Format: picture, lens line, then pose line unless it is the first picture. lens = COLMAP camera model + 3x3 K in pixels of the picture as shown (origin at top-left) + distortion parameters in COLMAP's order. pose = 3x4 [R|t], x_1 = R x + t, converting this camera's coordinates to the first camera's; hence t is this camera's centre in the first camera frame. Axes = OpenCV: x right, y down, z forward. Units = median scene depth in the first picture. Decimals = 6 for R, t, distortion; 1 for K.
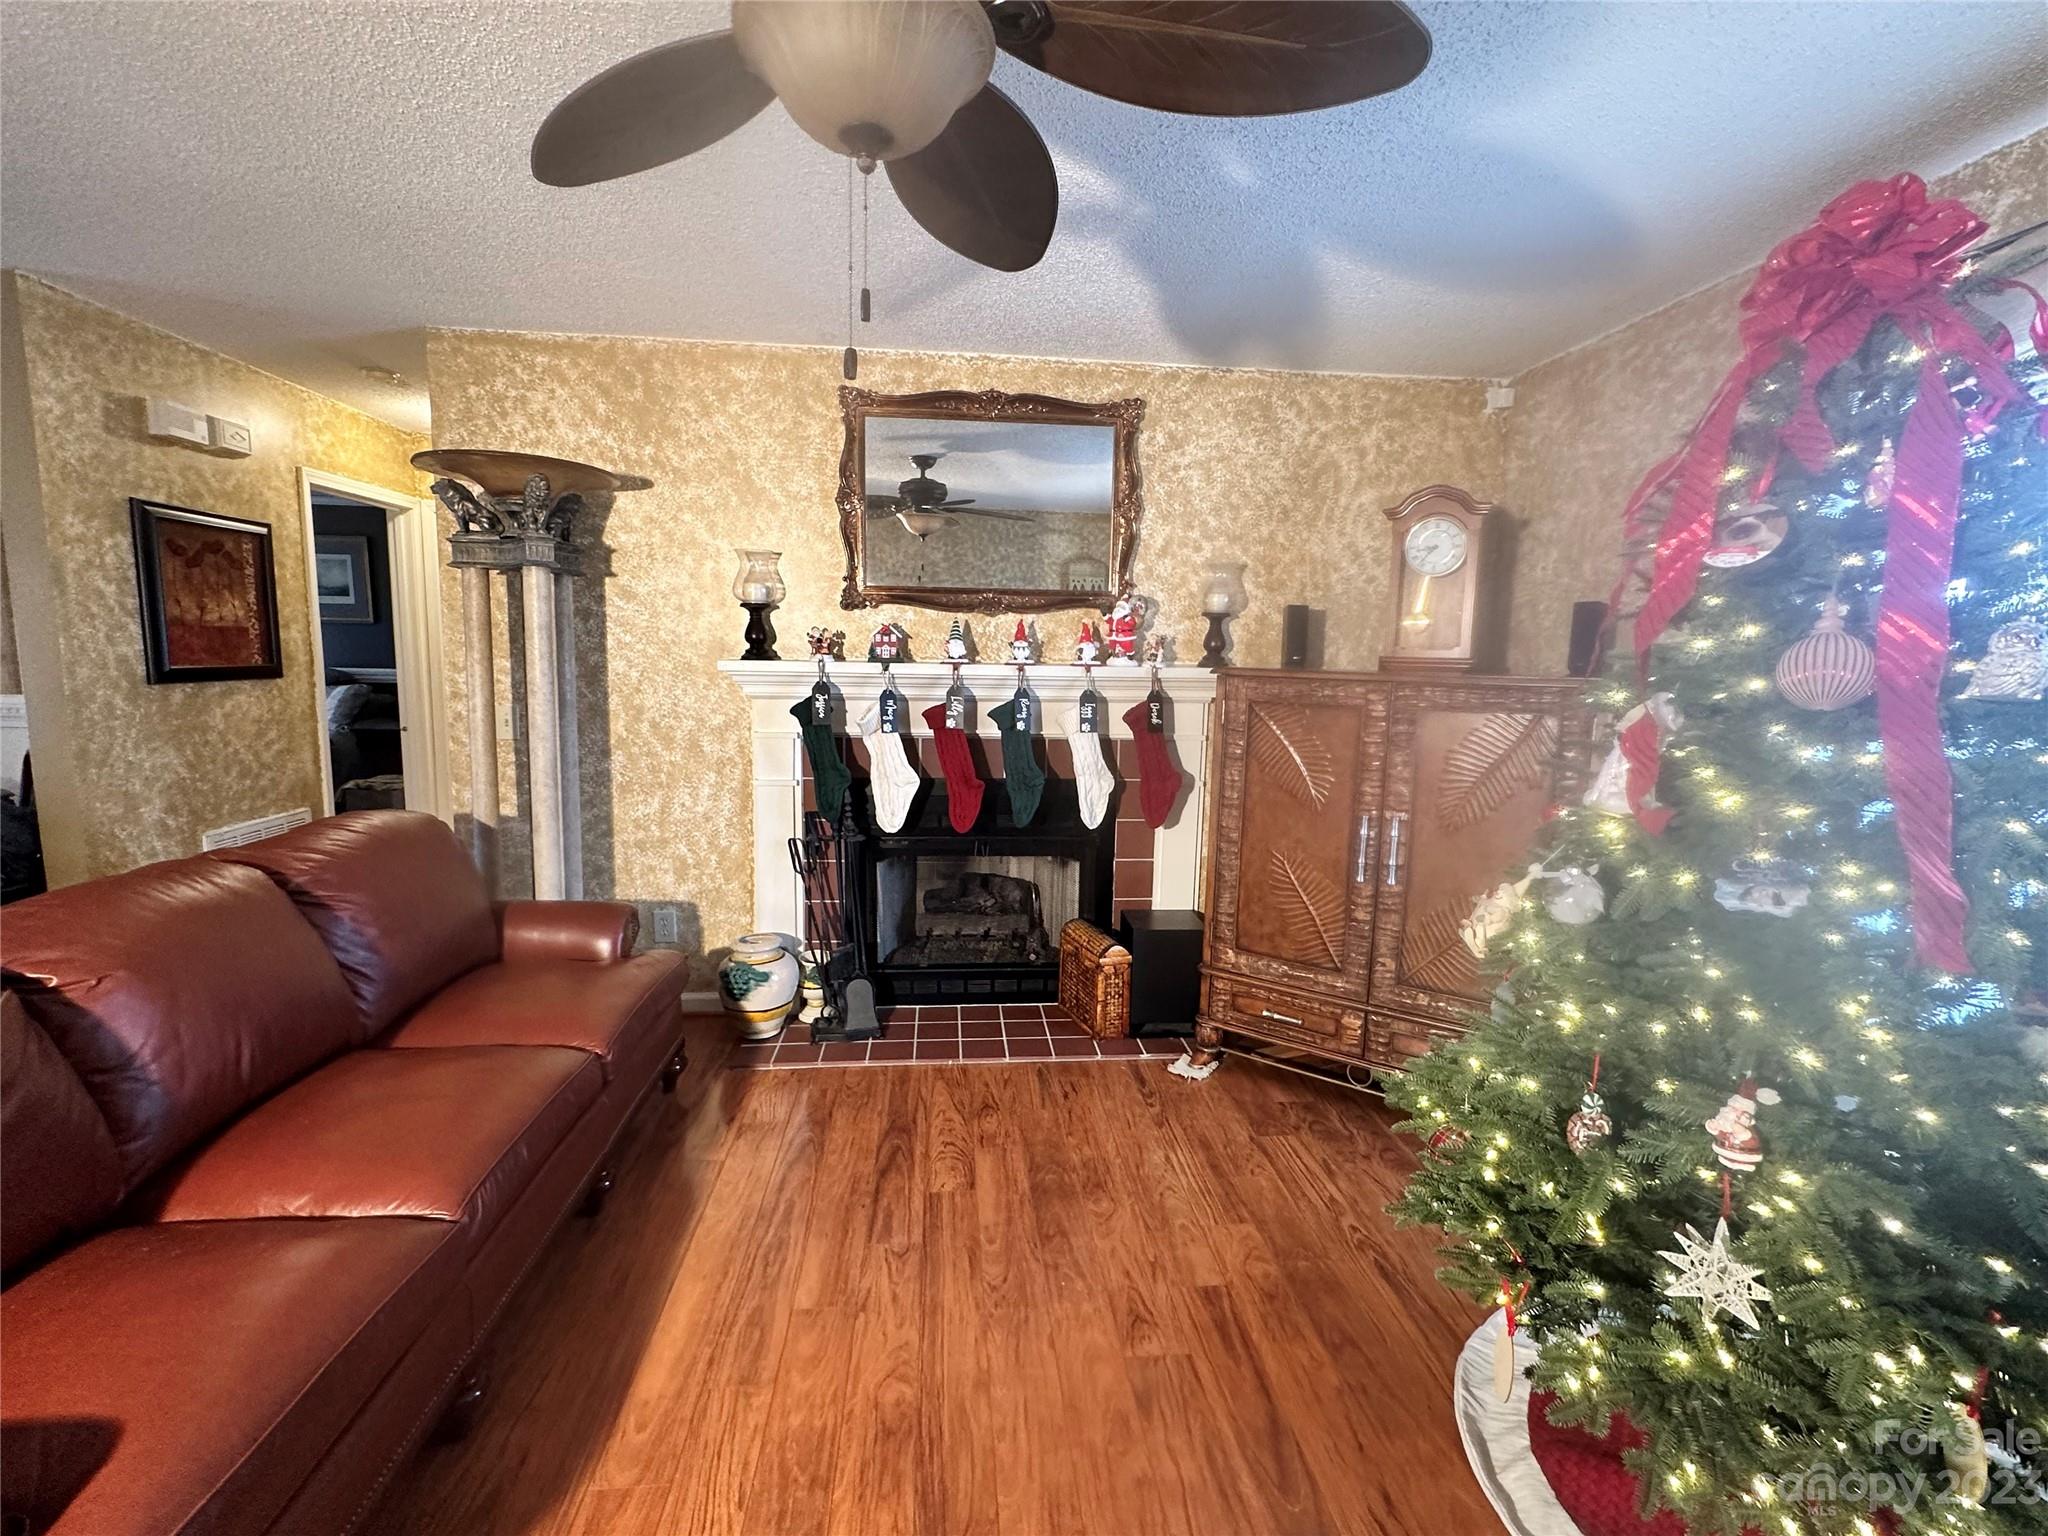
lens RADIAL K [[928.9, 0, 1024.0], [0, 928.9, 768.0], [0, 0, 1]] dist [-0.004529, 0.000050]
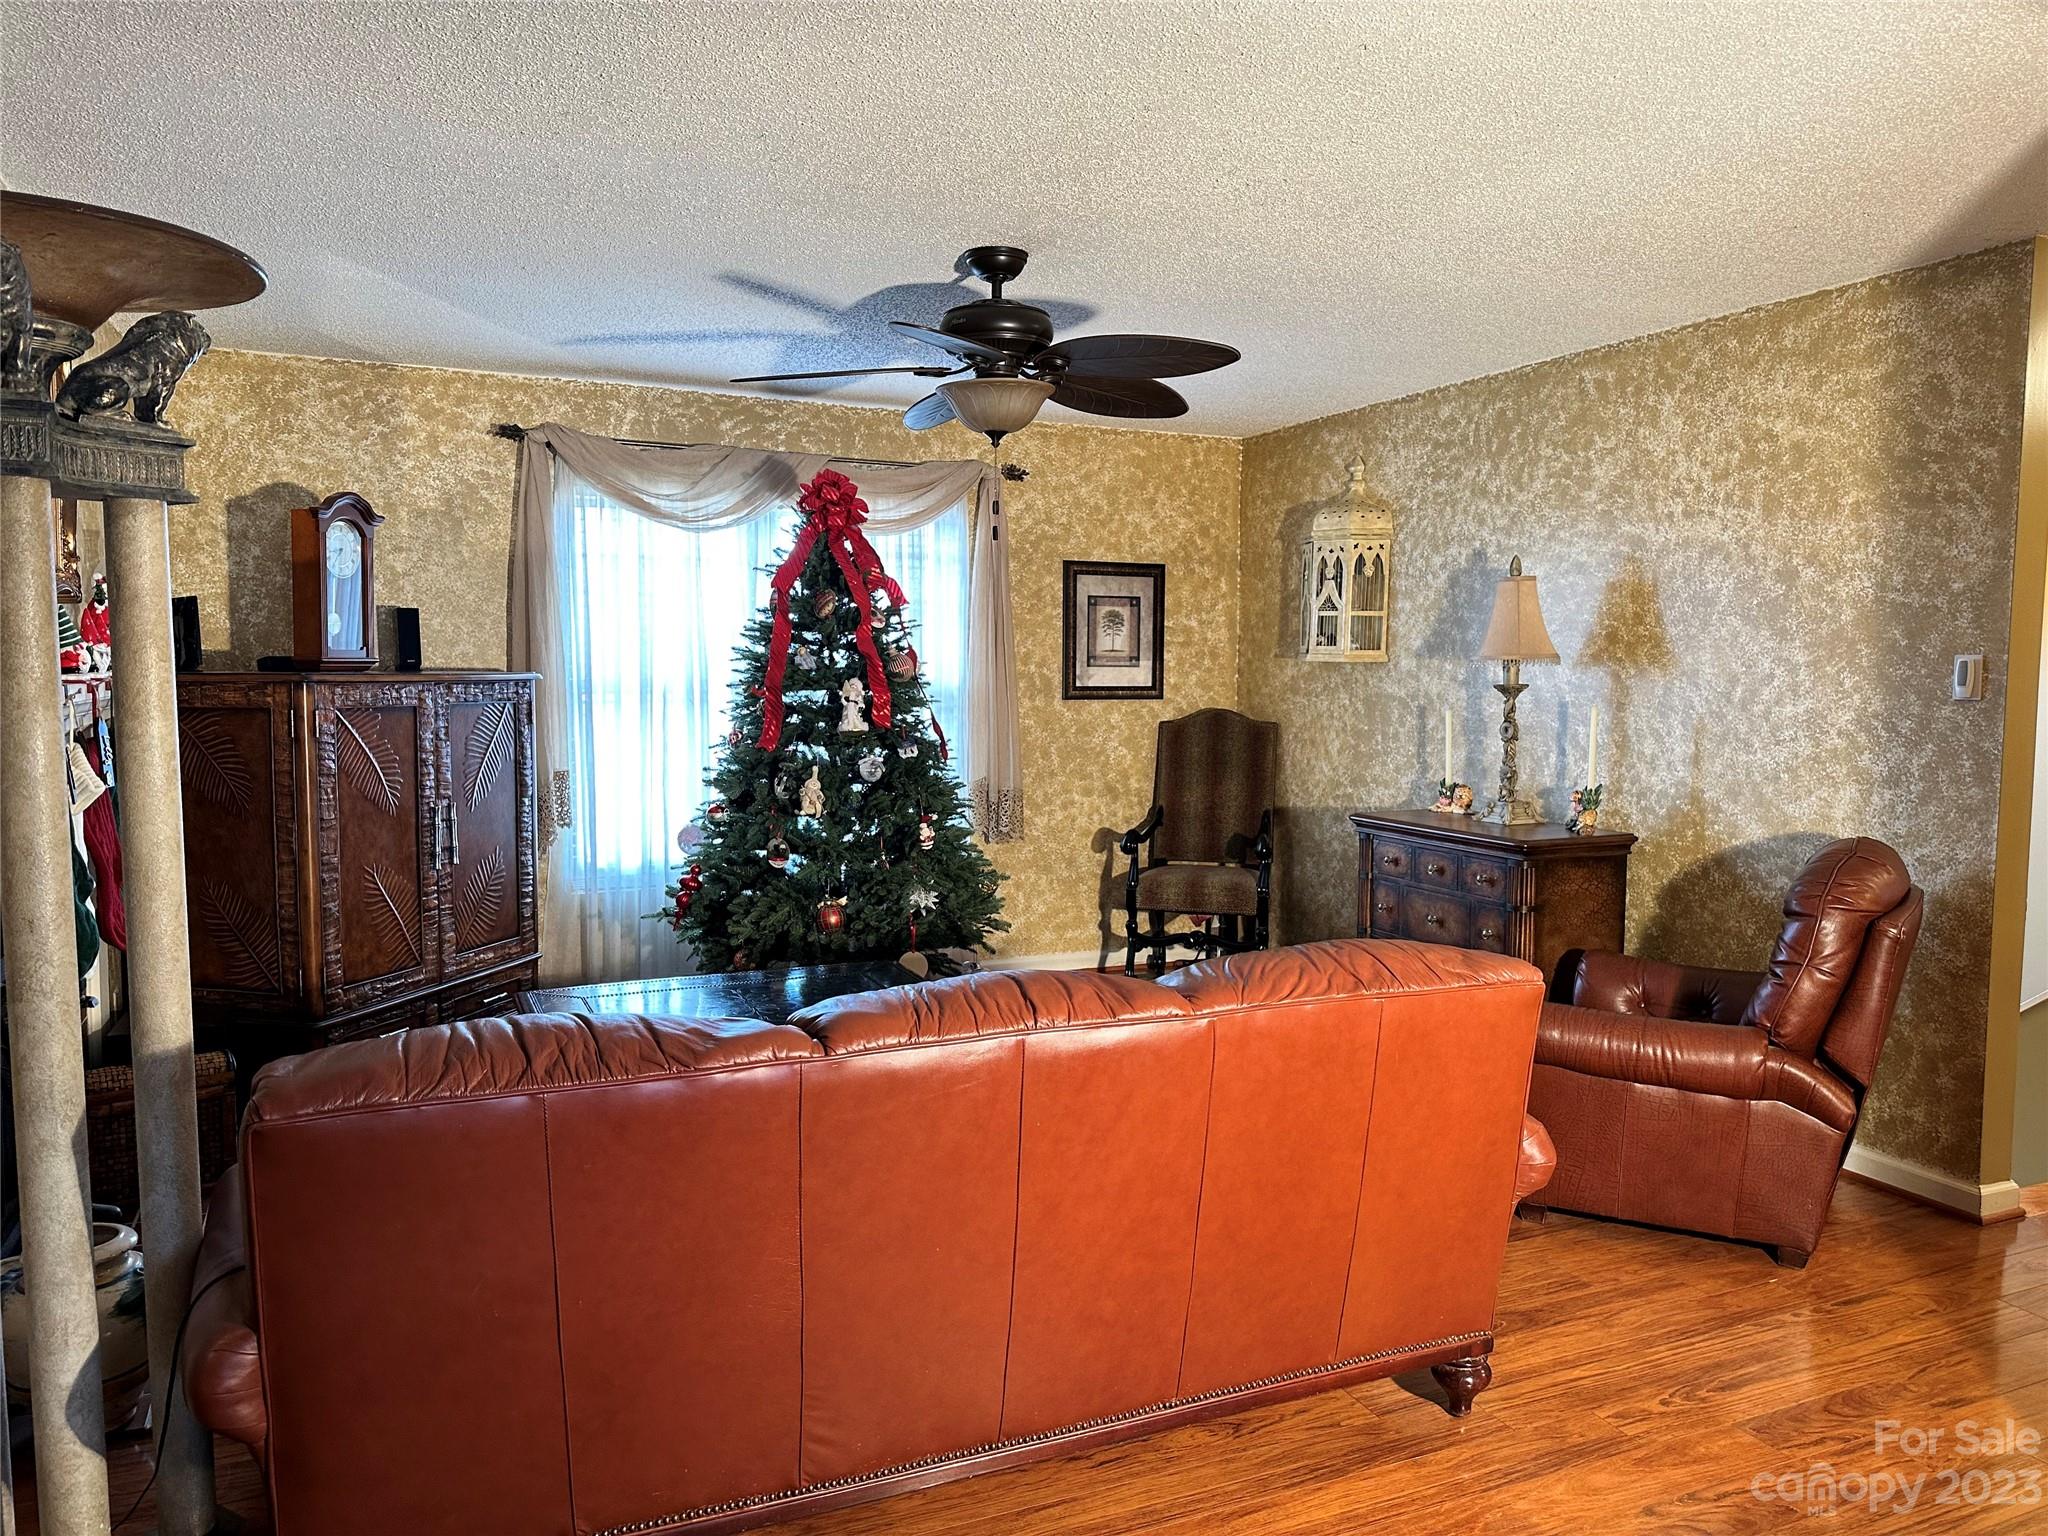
lens RADIAL K [[1443.9, 0, 1031.4], [0, 1443.9, 779.8], [0, 0, 1]] dist [0.094305, -0.119798]
pose [[-0.342498, -0.099777, 0.934205, -1.182843], [0.104321, 0.984157, 0.143358, -0.122863], [-0.933709, 0.146557, -0.326663, 0.744480]]
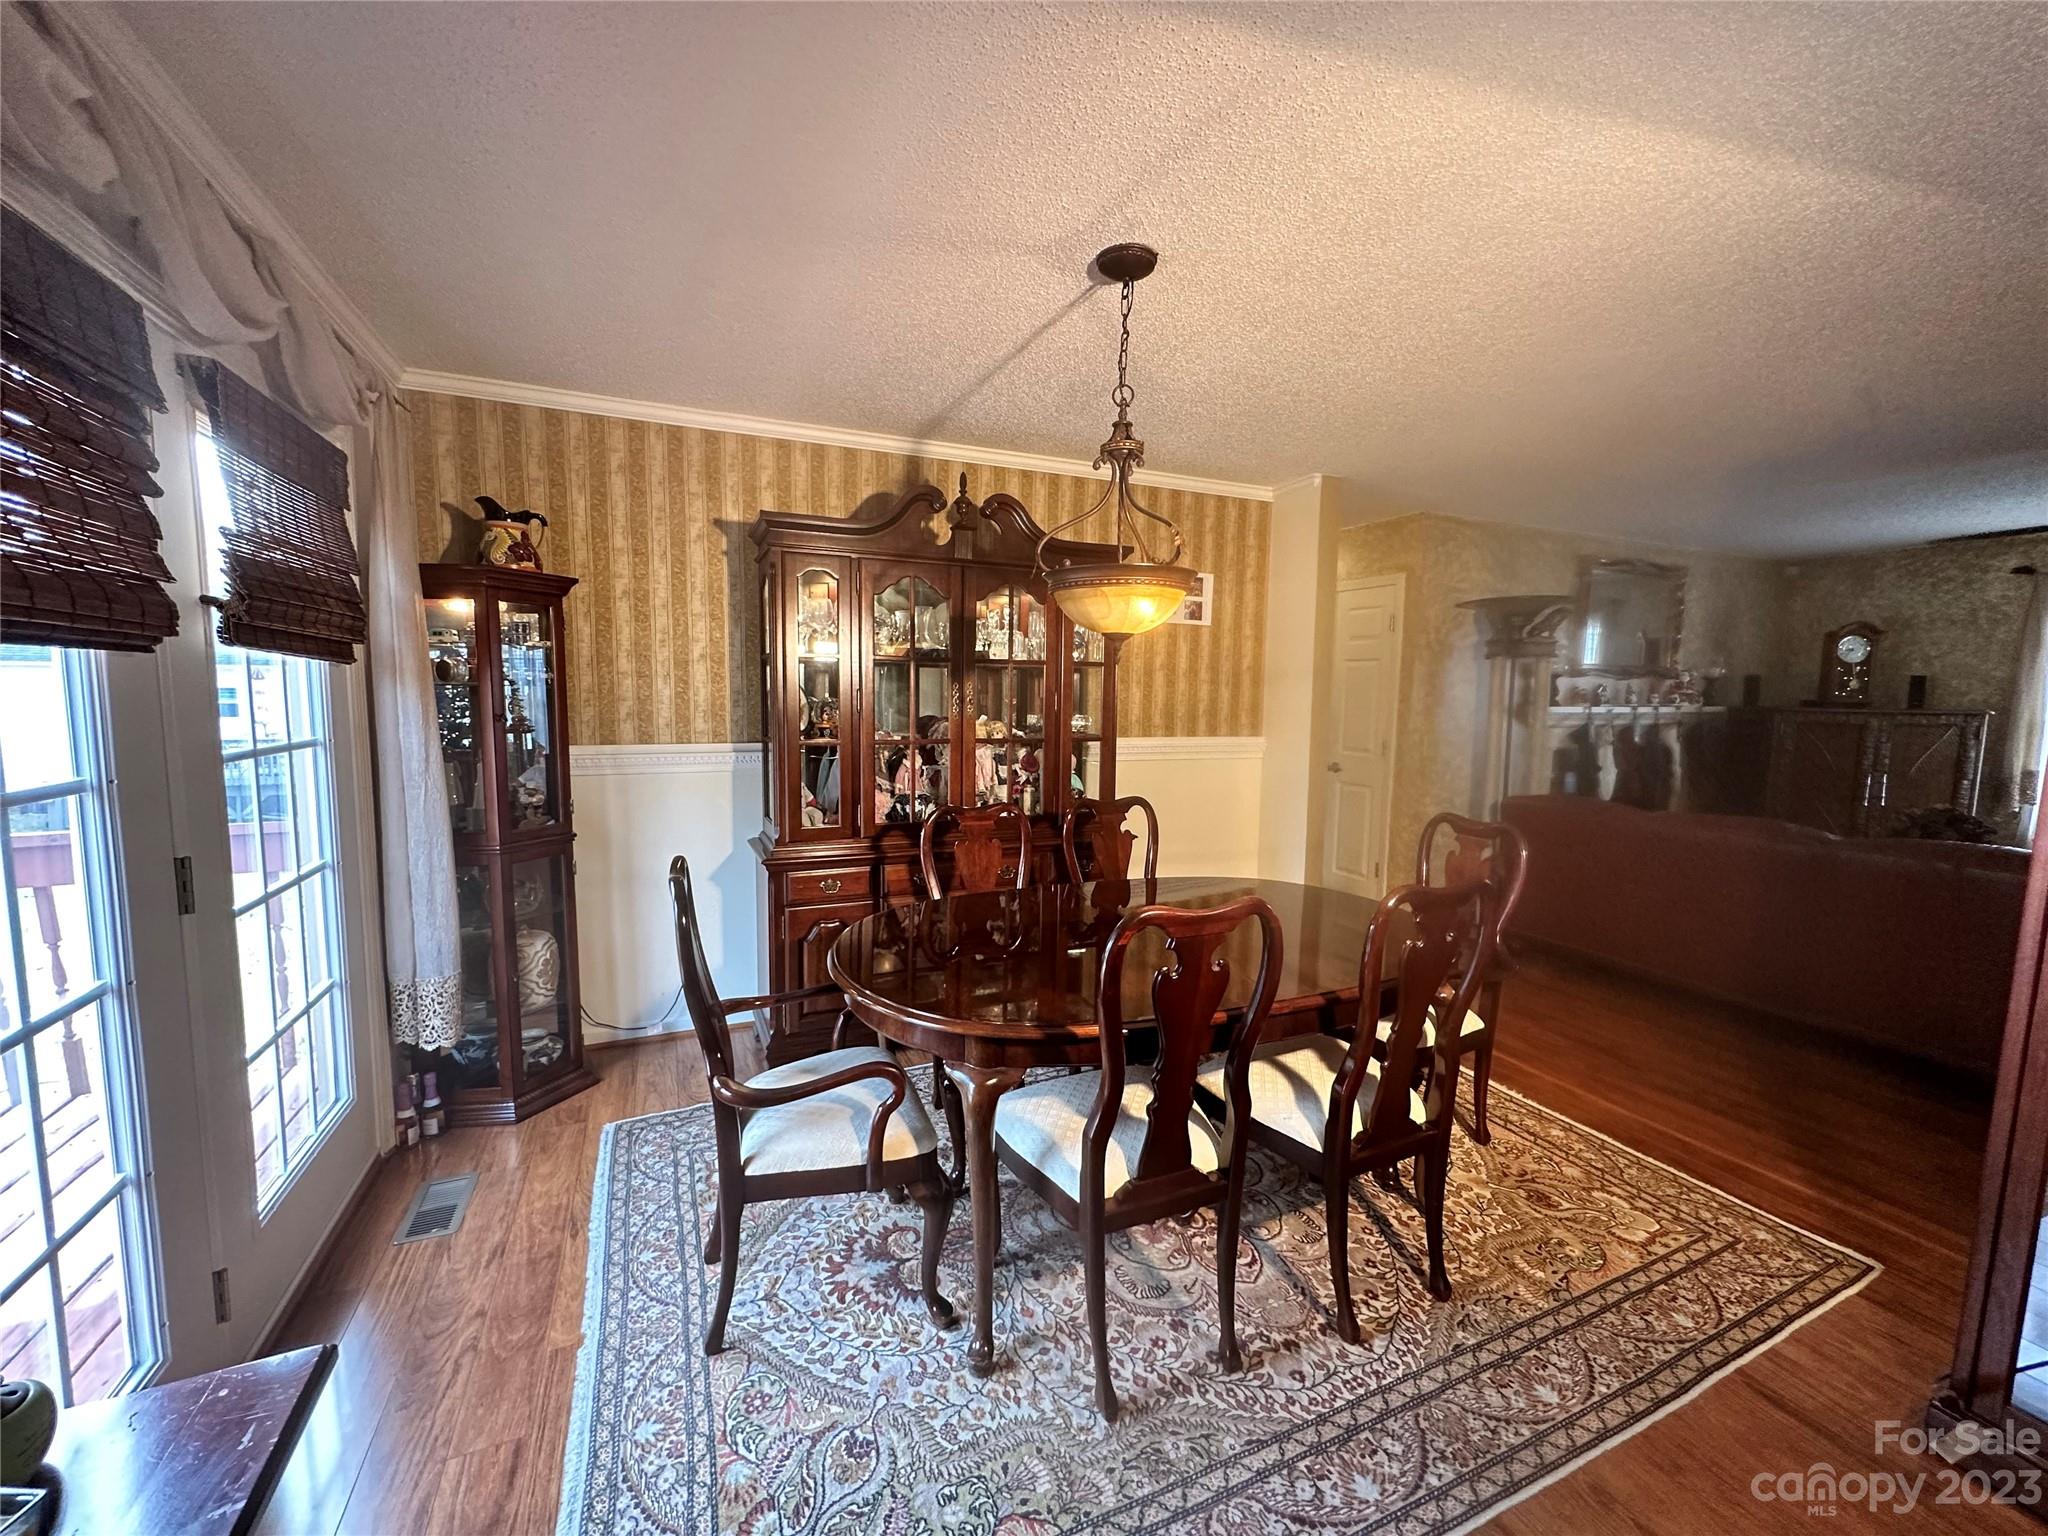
lens RADIAL K [[811.6, 0, 1026.2], [0, 811.6, 767.0], [0, 0, 1]] dist [-0.001802, 0.000270]
pose [[0.947924, -0.038945, 0.316106, -1.713221], [0.047301, 0.998704, -0.018800, -0.019781], [-0.314964, 0.032773, 0.948538, -0.139663]]
